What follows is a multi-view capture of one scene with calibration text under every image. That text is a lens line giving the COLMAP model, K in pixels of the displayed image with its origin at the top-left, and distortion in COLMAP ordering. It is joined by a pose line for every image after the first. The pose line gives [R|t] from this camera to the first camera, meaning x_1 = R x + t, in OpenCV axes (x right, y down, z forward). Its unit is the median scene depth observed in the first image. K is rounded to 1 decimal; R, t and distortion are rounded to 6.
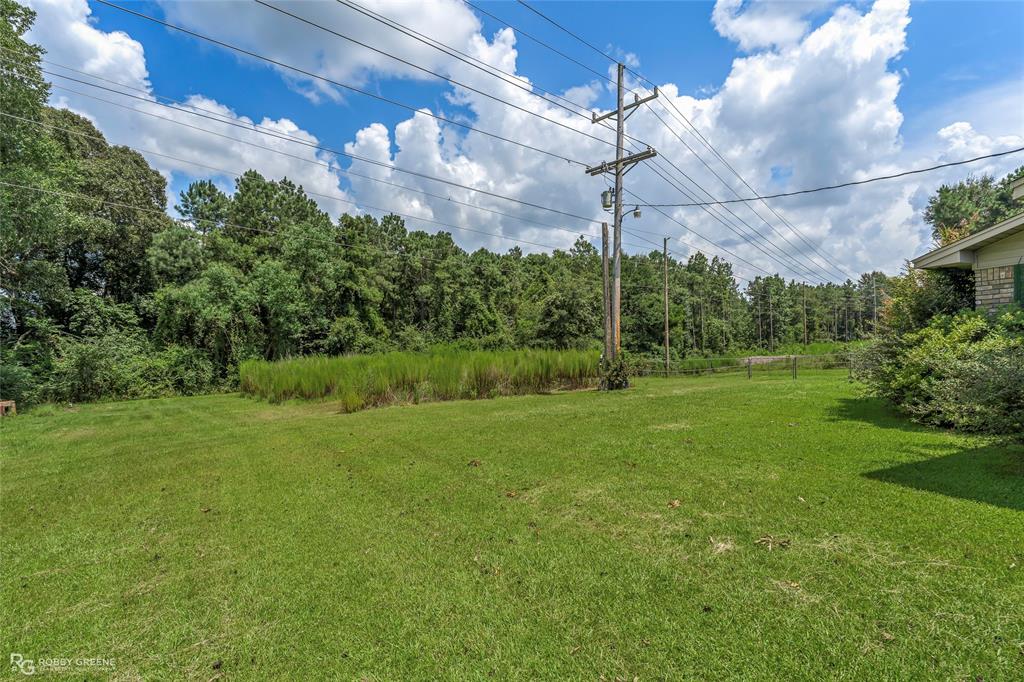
lens RADIAL K [[482.9, 0, 512.7], [0, 482.9, 364.4], [0, 0, 1]] dist [0.013520, 0.000213]
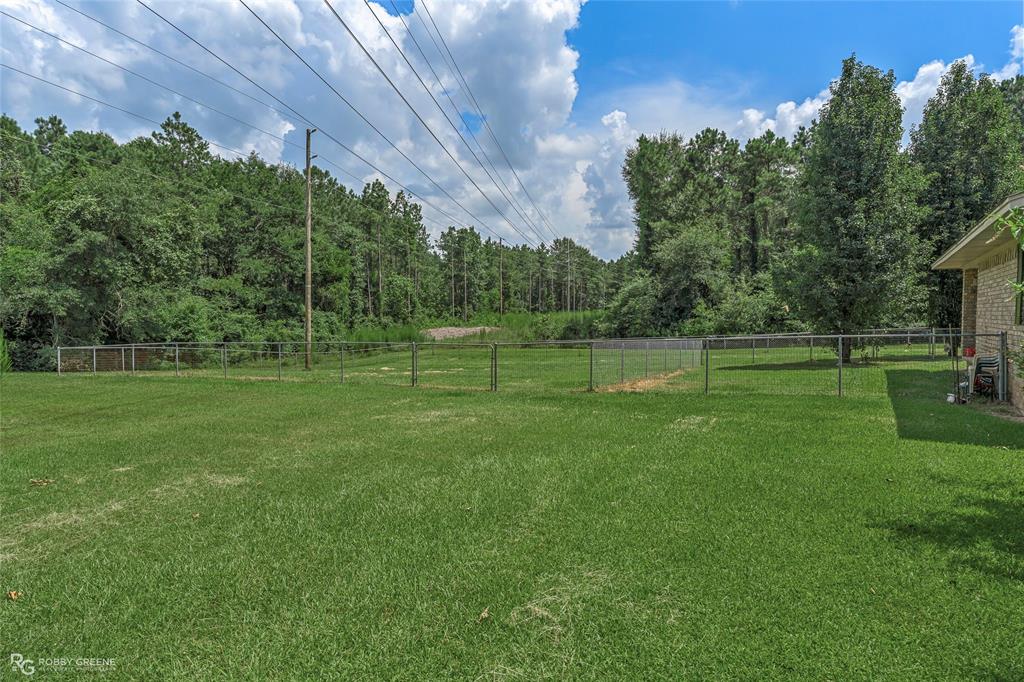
lens RADIAL K [[607.3, 0, 512.0], [0, 607.3, 341.0], [0, 0, 1]] dist [-0.001582, -0.000334]
pose [[0.844128, 0.010022, 0.536048, 0.071012], [-0.018284, 0.999782, 0.010100, -0.007050], [-0.535829, -0.018327, 0.844127, 0.126544]]
